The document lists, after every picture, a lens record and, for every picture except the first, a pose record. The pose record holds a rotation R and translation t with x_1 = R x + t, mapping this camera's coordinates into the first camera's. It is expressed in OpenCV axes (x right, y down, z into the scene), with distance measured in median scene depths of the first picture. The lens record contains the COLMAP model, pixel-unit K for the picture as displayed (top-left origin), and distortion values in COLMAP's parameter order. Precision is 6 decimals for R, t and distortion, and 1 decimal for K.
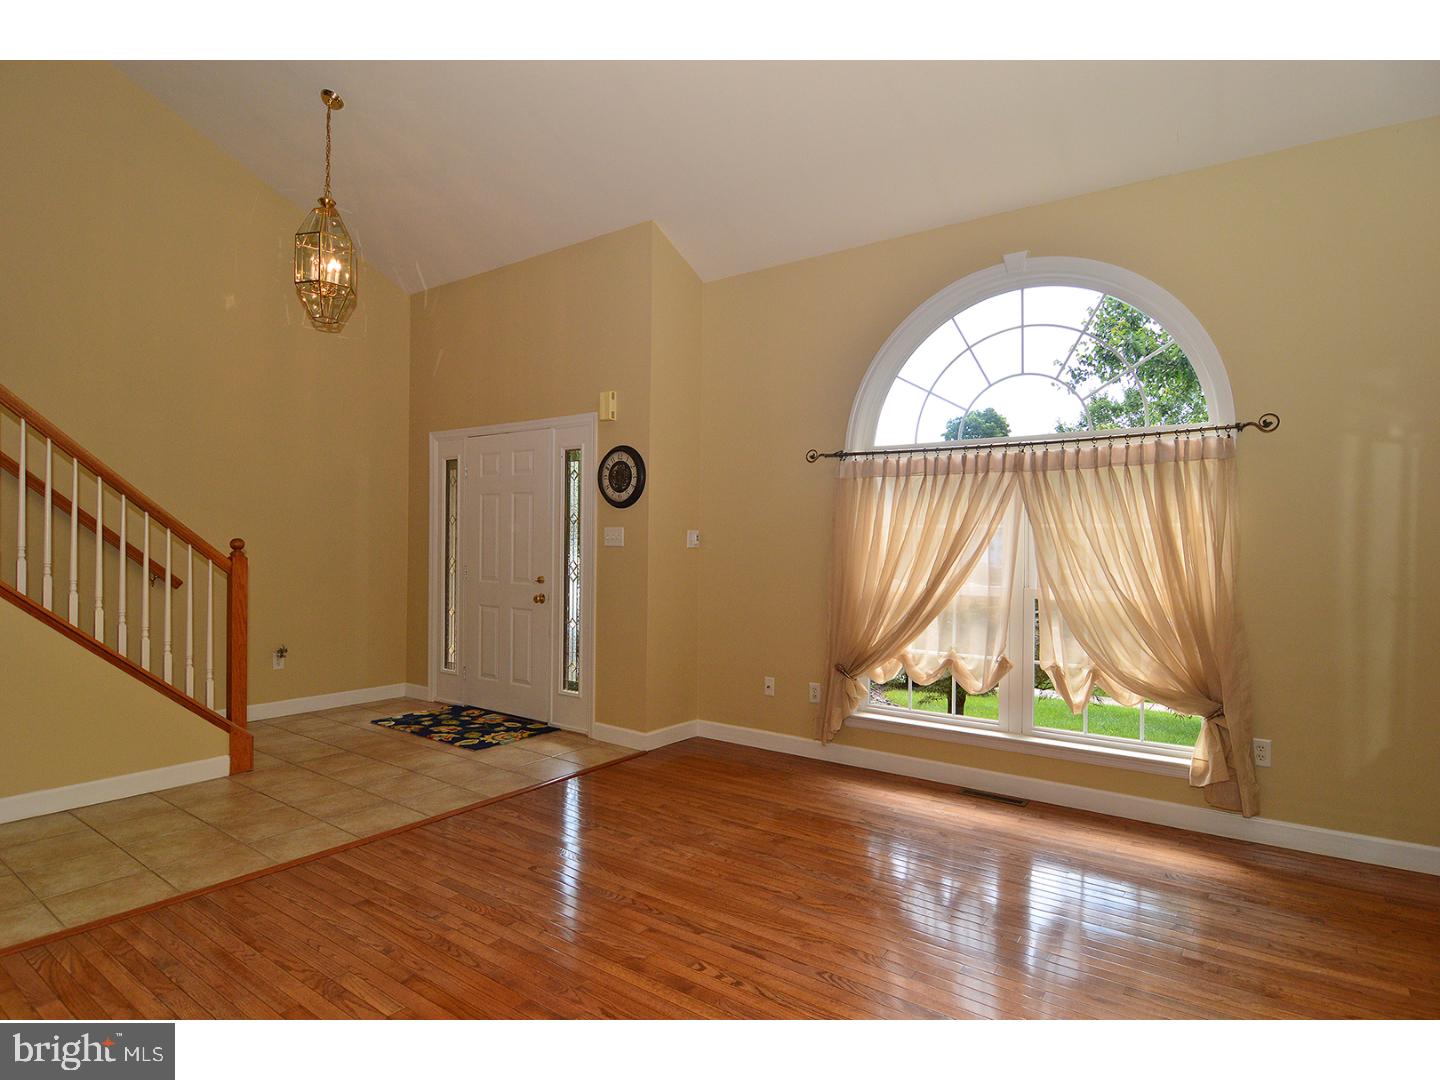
lens RADIAL K [[827.6, 0, 722.9], [0, 827.6, 508.6], [0, 0, 1]] dist [0.034879, -0.000241]
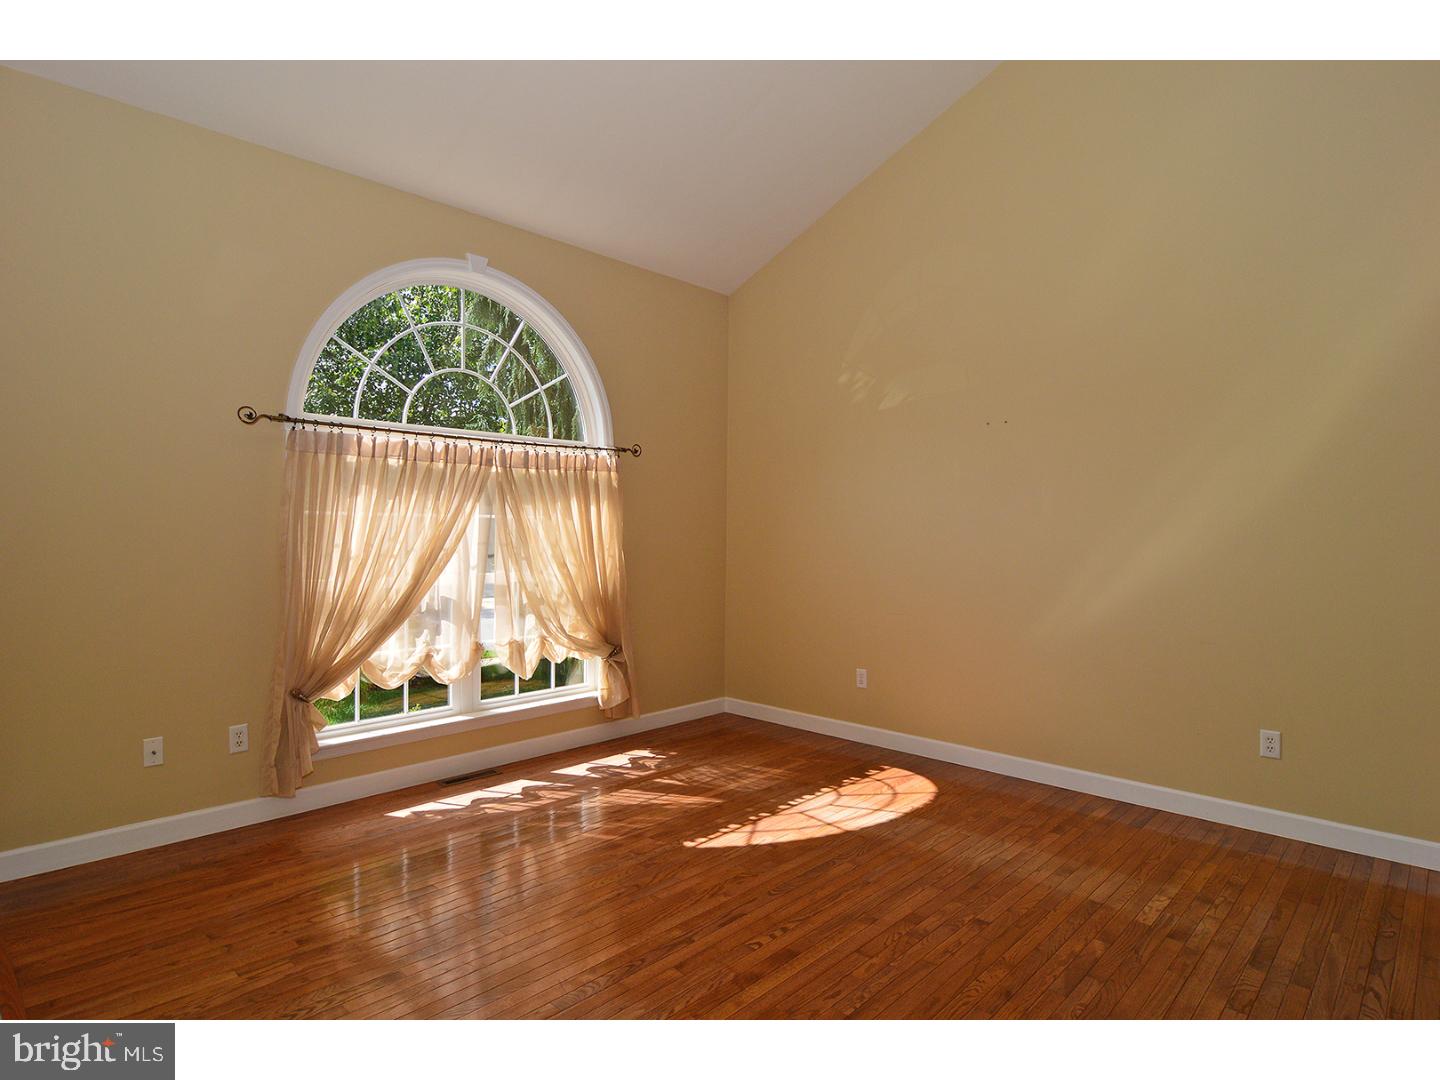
lens RADIAL K [[807.0, 0, 720.0], [0, 807.0, 540.0], [0, 0, 1]] dist [-0.023448, -0.001036]
pose [[0.096112, -0.021366, 0.995141, -0.613215], [-0.044496, 0.998678, 0.025740, 0.009983], [-0.994375, -0.046754, 0.095034, 0.583089]]
